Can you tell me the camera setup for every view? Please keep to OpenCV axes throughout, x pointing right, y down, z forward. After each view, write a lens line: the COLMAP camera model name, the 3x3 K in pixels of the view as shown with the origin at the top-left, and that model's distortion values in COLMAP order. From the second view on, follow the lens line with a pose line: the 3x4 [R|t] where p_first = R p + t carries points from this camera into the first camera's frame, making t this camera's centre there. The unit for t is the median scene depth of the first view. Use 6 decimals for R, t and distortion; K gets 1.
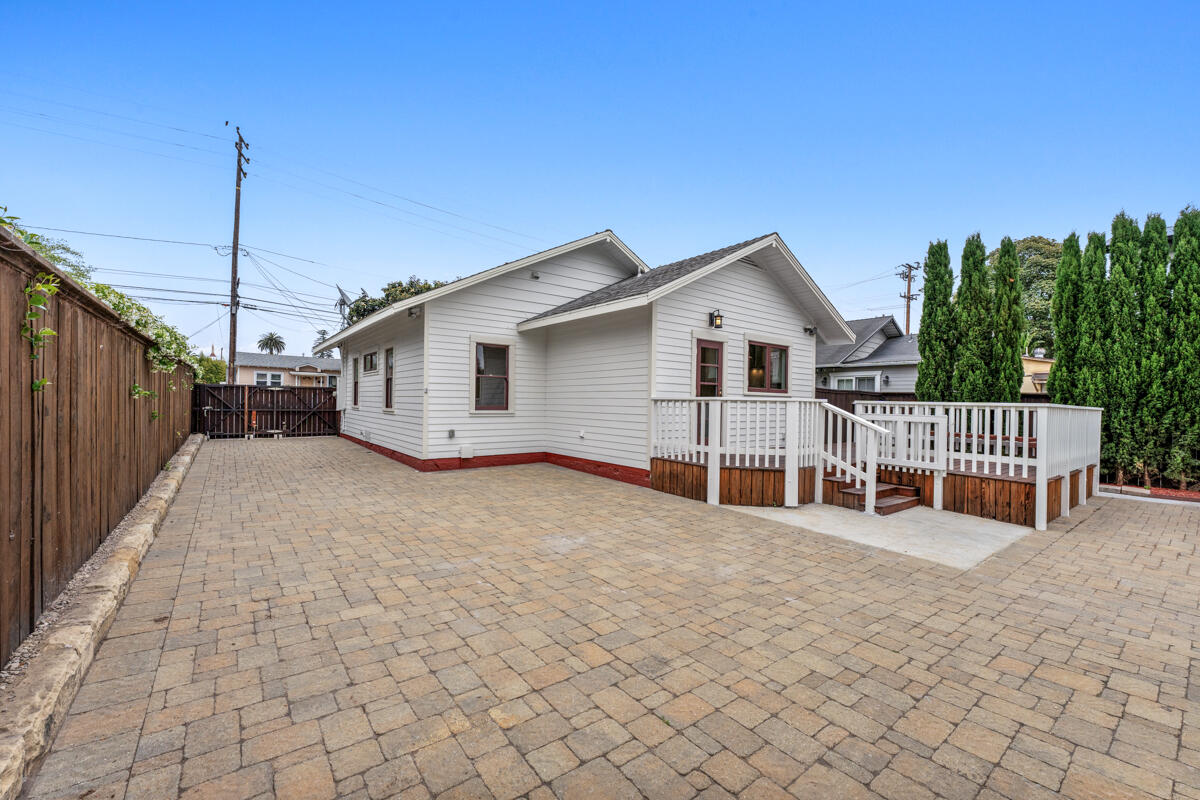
lens RADIAL K [[482.1, 0, 599.3], [0, 482.1, 401.5], [0, 0, 1]] dist [0.002163, 0.000255]
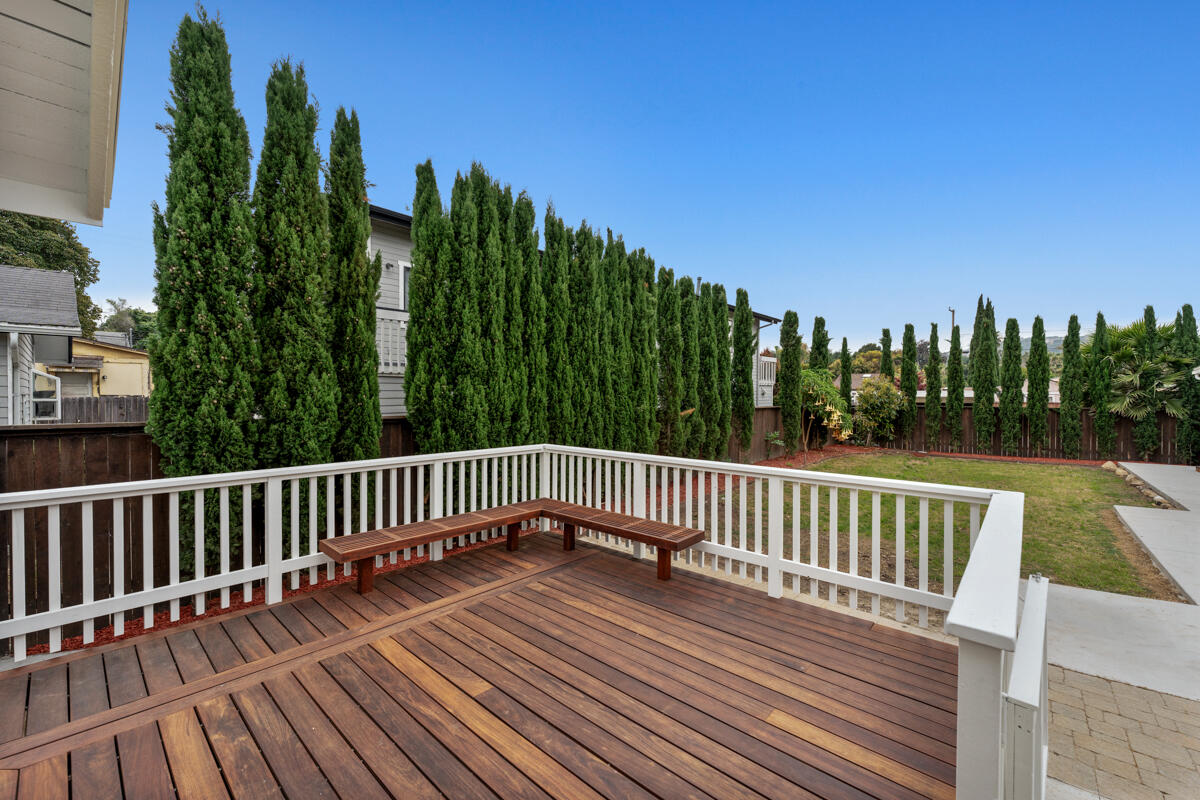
lens RADIAL K [[479.6, 0, 596.8], [0, 479.6, 397.9], [0, 0, 1]] dist [0.001590, -0.000008]
pose [[-0.179344, -0.031337, 0.983287, 0.350051], [-0.005493, 0.999509, 0.030852, -0.067370], [-0.983771, 0.000132, -0.179428, 0.987411]]
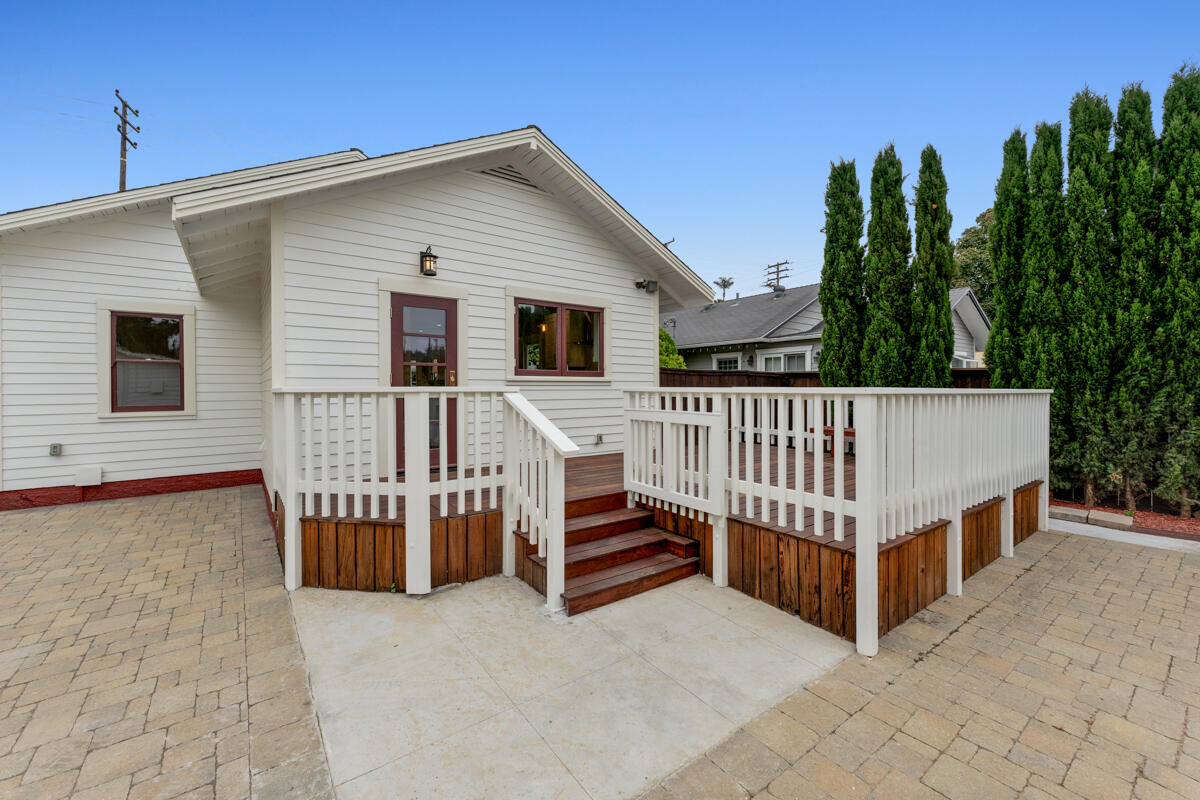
lens RADIAL K [[486.5, 0, 603.7], [0, 486.5, 388.2], [0, 0, 1]] dist [0.002199, 0.000231]
pose [[0.999709, -0.021619, -0.010714, 0.442065], [0.021621, 0.999766, 0.000080, -0.000566], [0.010710, -0.000312, 0.999943, 0.343168]]
